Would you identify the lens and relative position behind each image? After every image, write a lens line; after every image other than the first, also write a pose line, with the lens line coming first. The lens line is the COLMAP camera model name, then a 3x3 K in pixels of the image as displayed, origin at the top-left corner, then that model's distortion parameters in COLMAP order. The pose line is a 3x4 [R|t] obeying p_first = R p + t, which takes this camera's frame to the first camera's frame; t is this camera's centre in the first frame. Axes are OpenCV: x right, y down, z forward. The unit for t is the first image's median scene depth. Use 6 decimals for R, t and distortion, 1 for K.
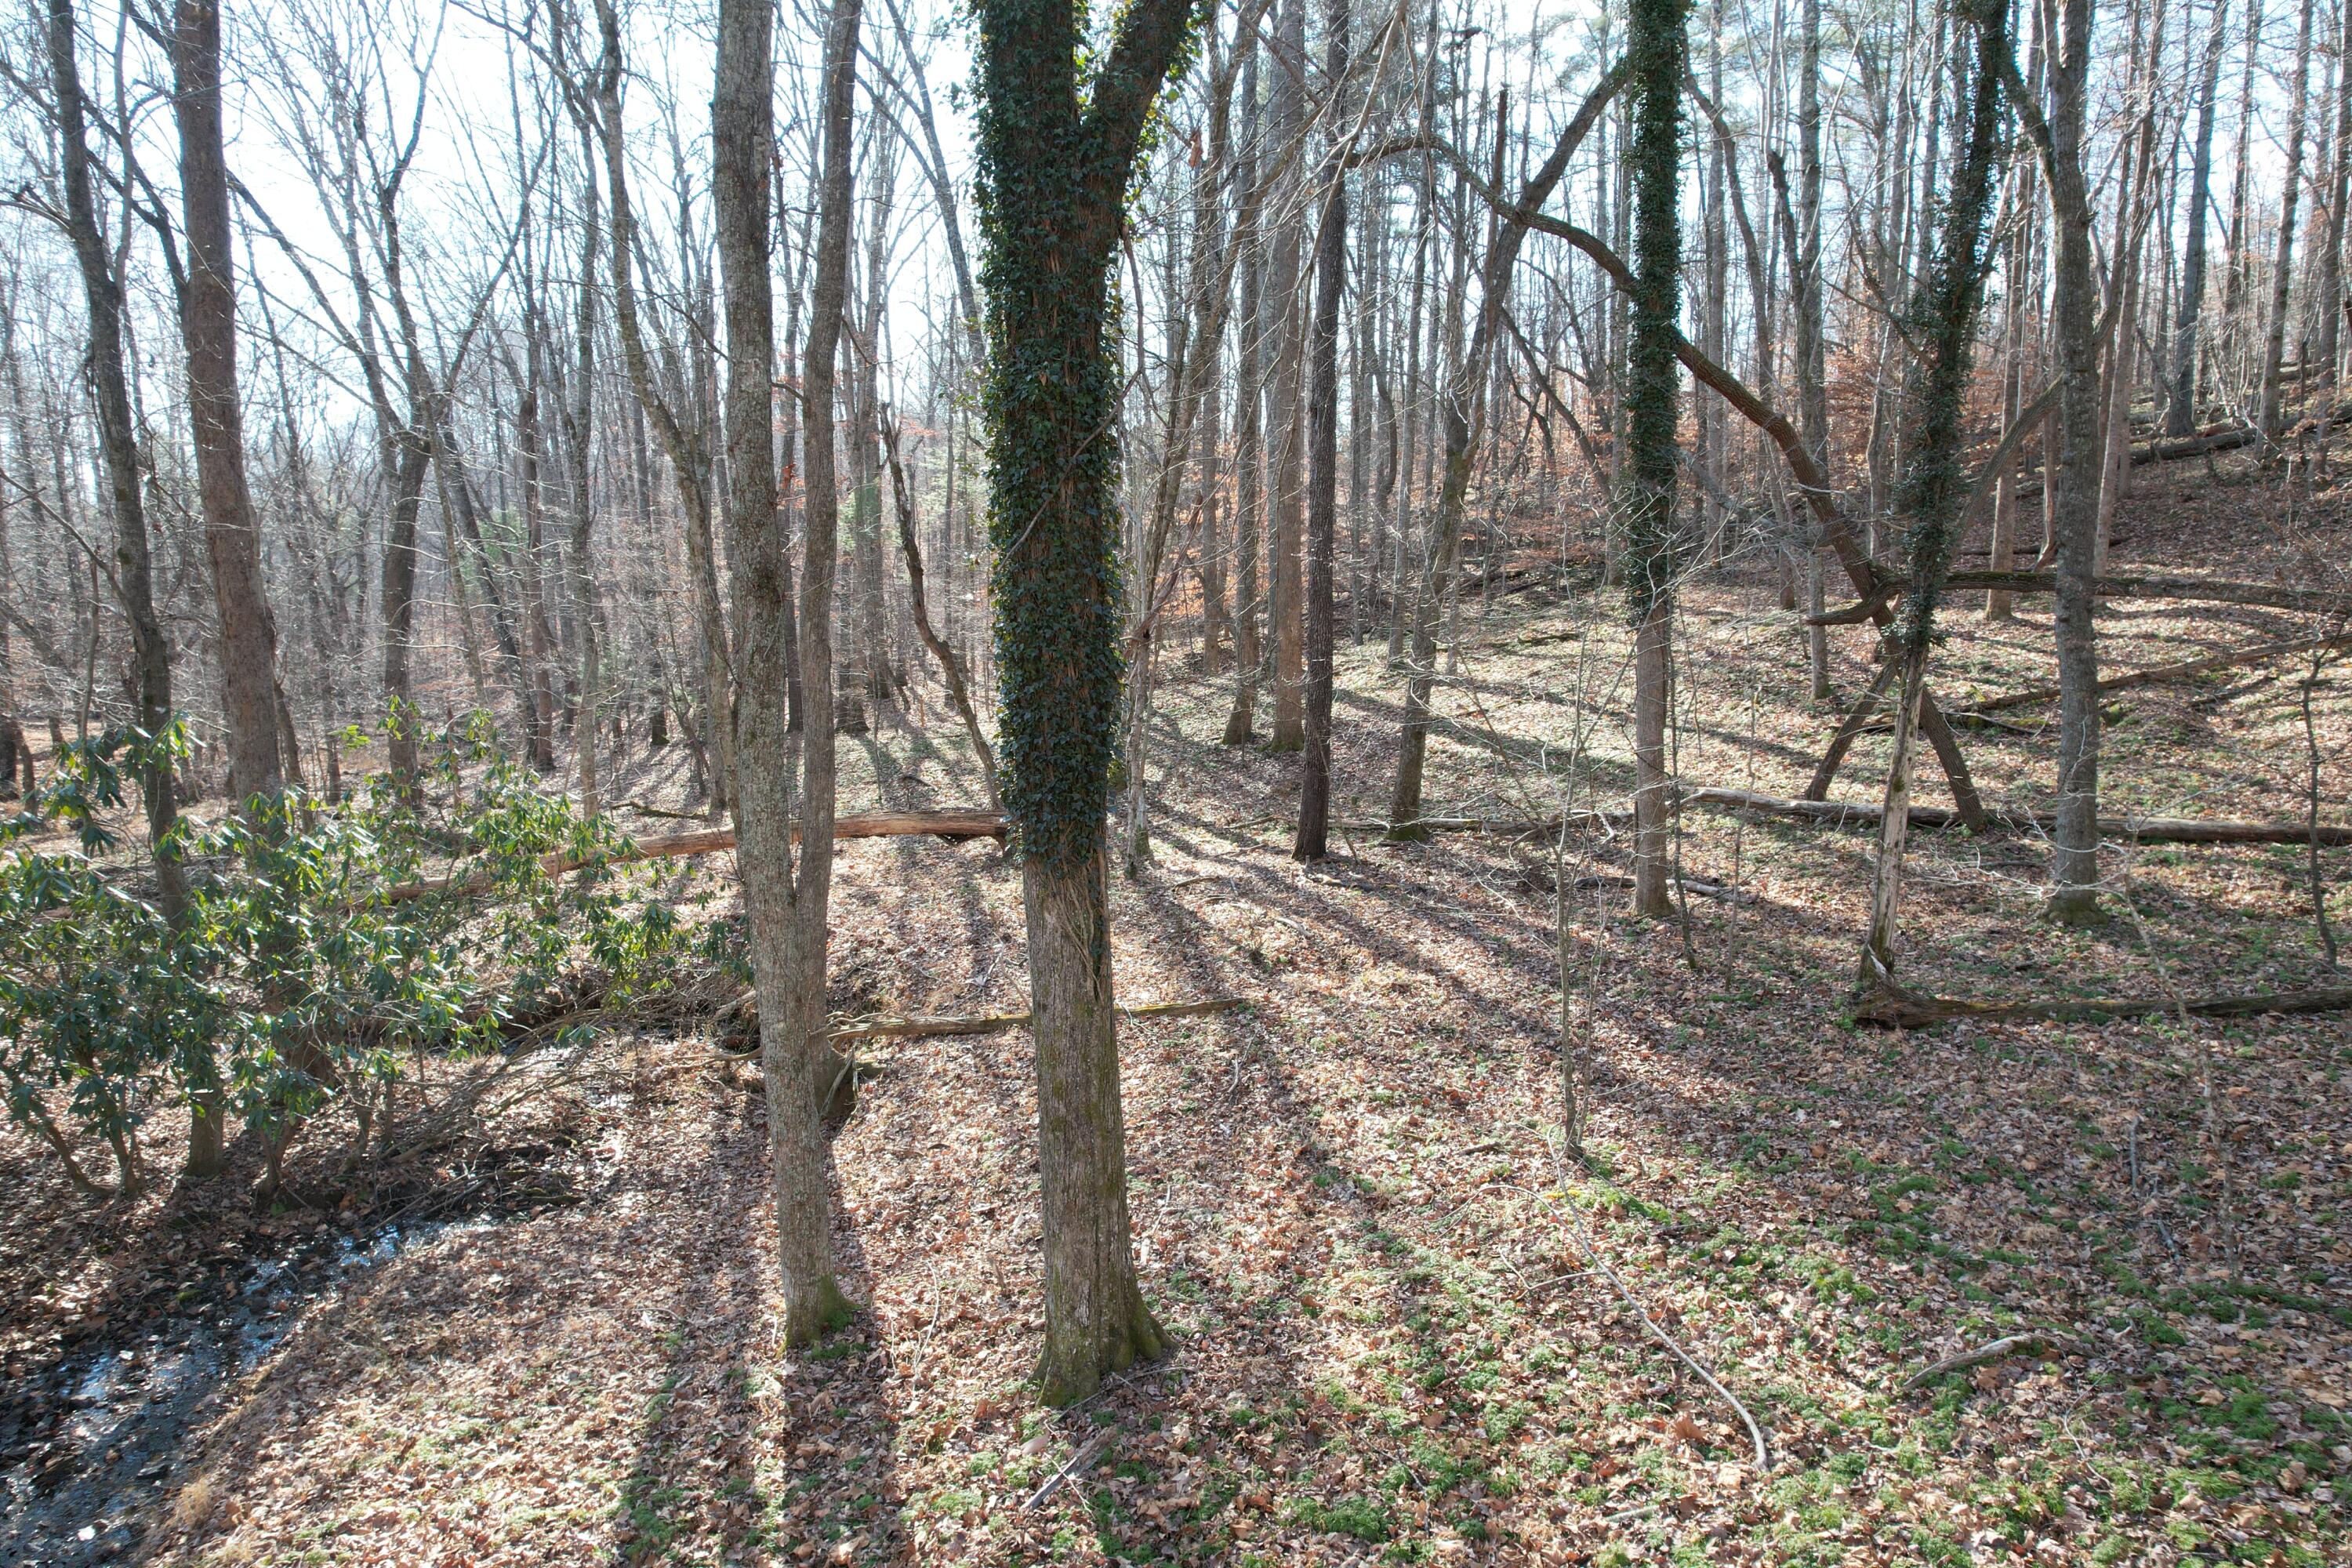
lens RADIAL K [[1498.4, 0, 1186.2], [0, 1498.4, 786.2], [0, 0, 1]] dist [-0.082721, 0.067755]
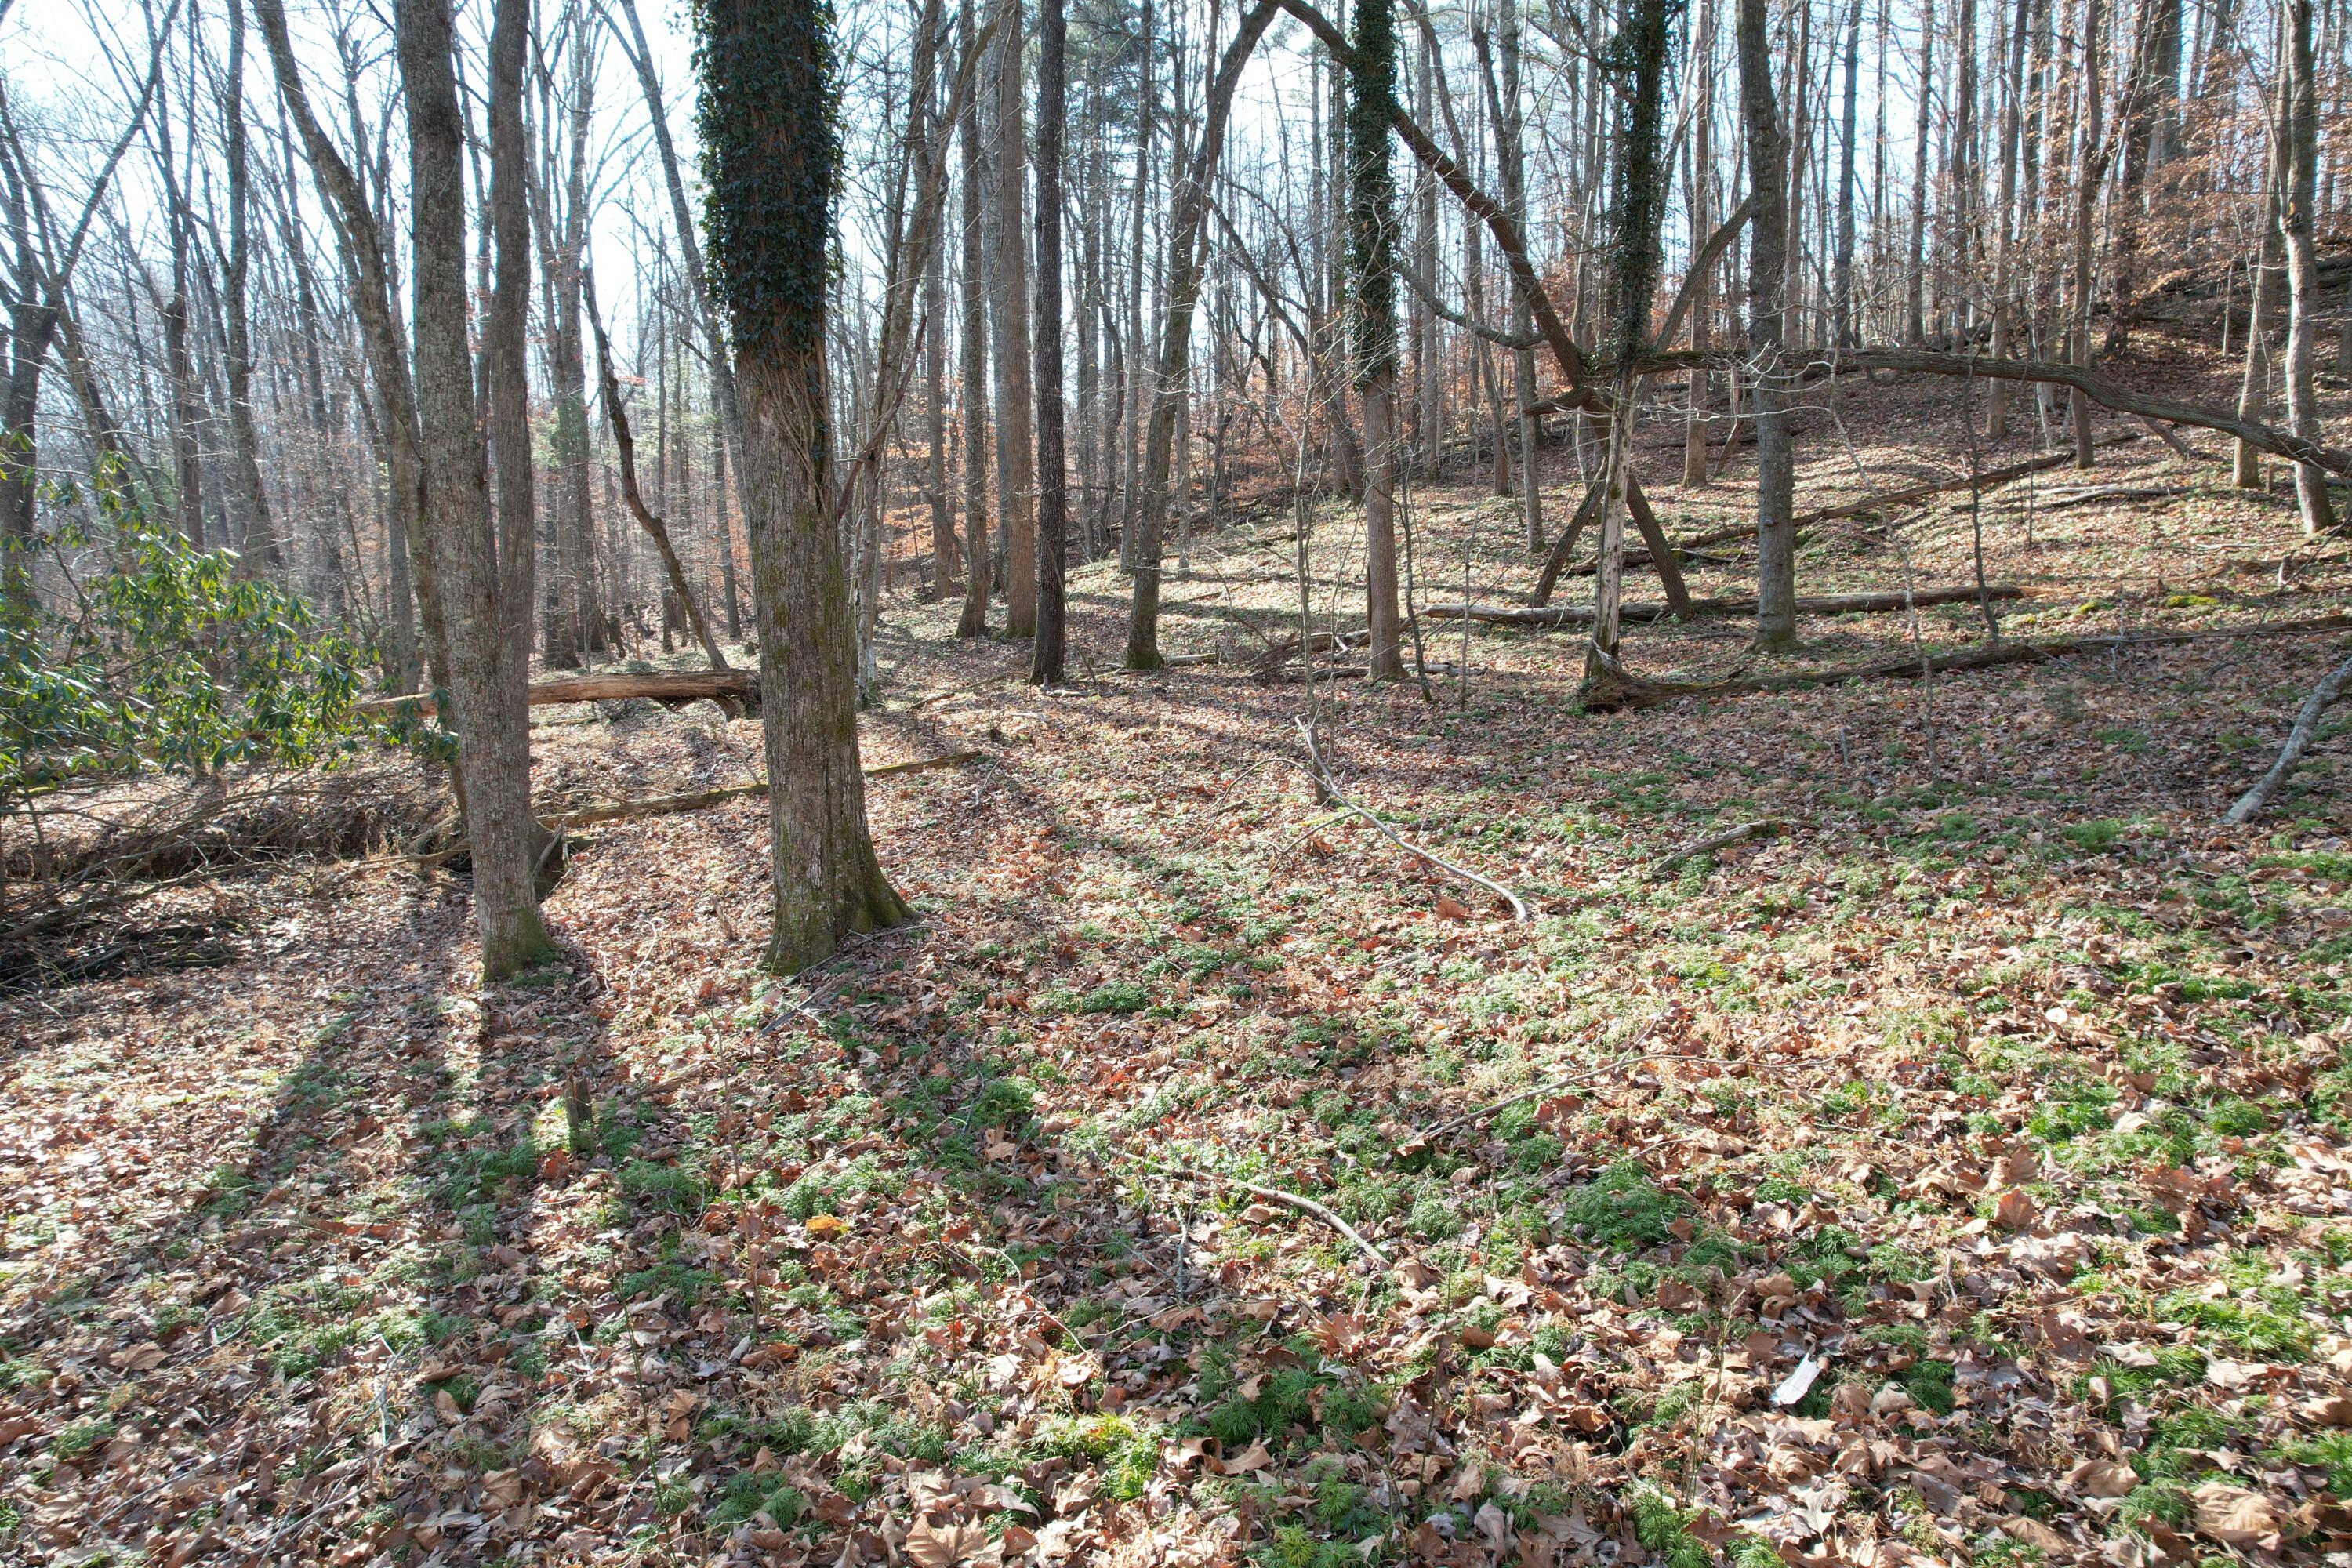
lens RADIAL K [[1498.4, 0, 1186.2], [0, 1498.4, 786.2], [0, 0, 1]] dist [-0.082721, 0.067755]
pose [[0.984230, -0.032329, 0.173912, -0.000786], [0.031867, 0.999477, 0.005448, 0.149983], [-0.173997, 0.000180, 0.984746, 0.022119]]
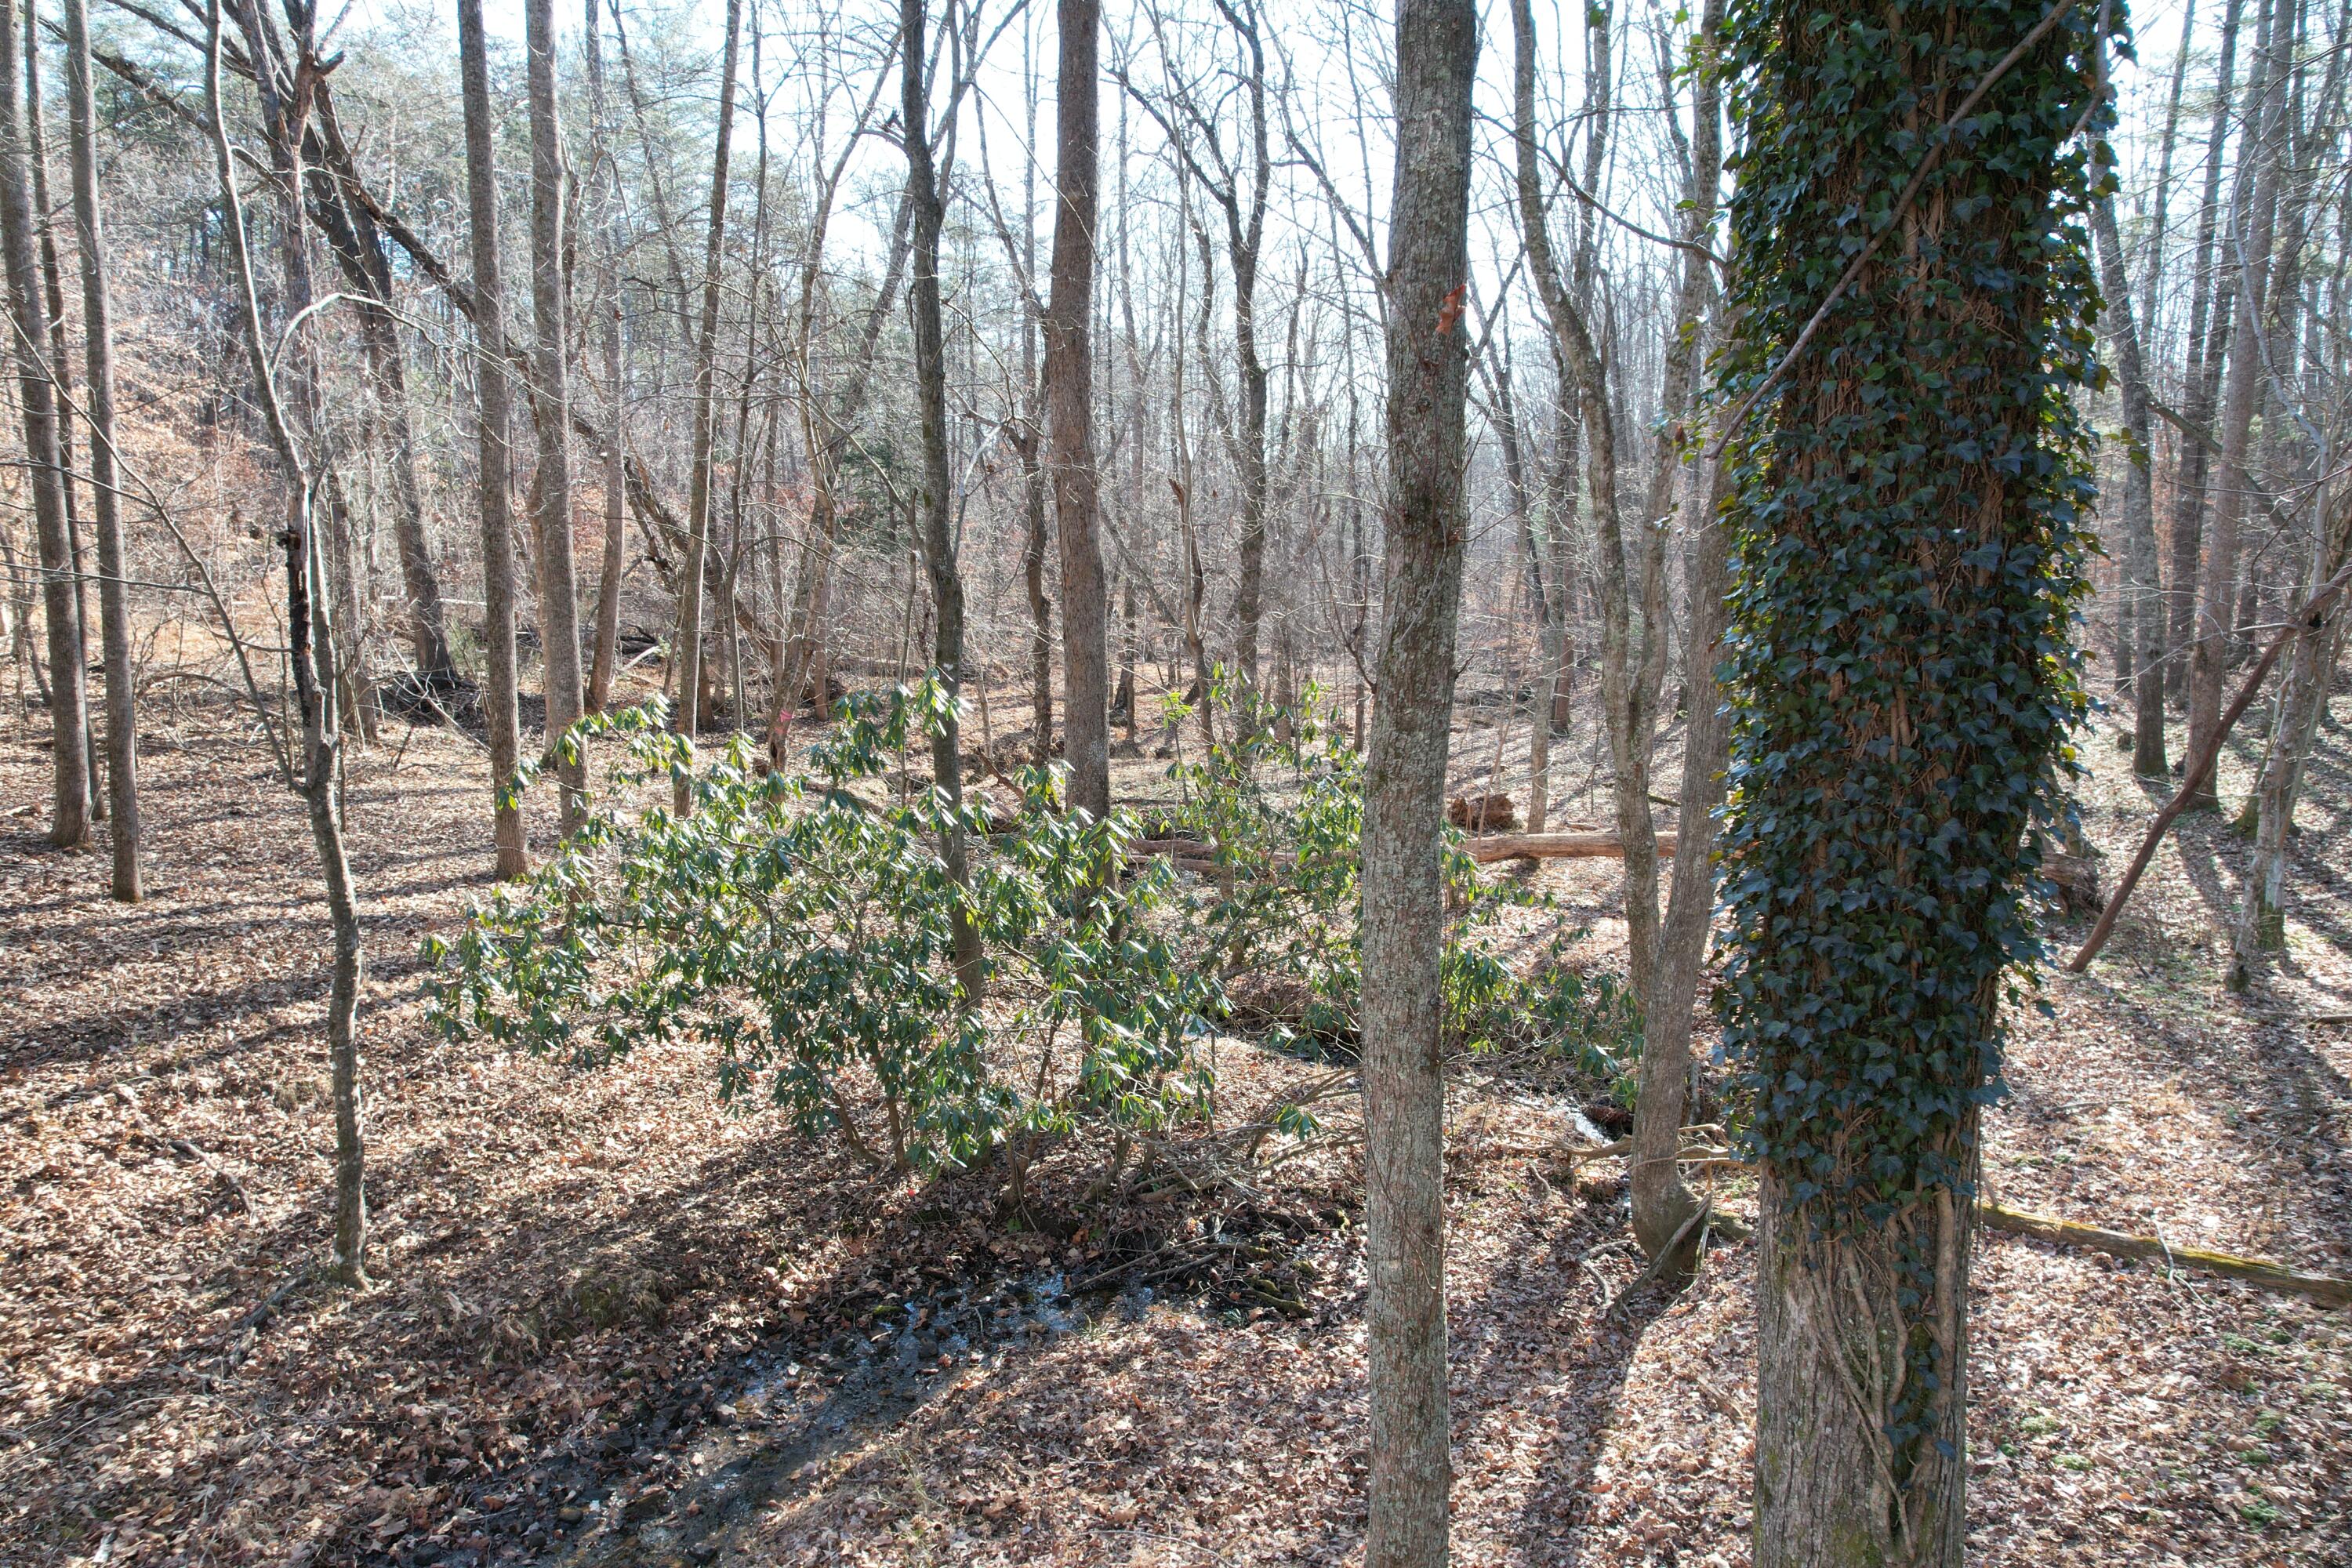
lens RADIAL K [[1498.4, 0, 1186.2], [0, 1498.4, 786.2], [0, 0, 1]] dist [-0.082721, 0.067755]
pose [[0.764392, 0.100417, -0.636885, 0.013156], [-0.083873, 0.994891, 0.056198, -0.031719], [0.639274, 0.010460, 0.768908, 0.274622]]
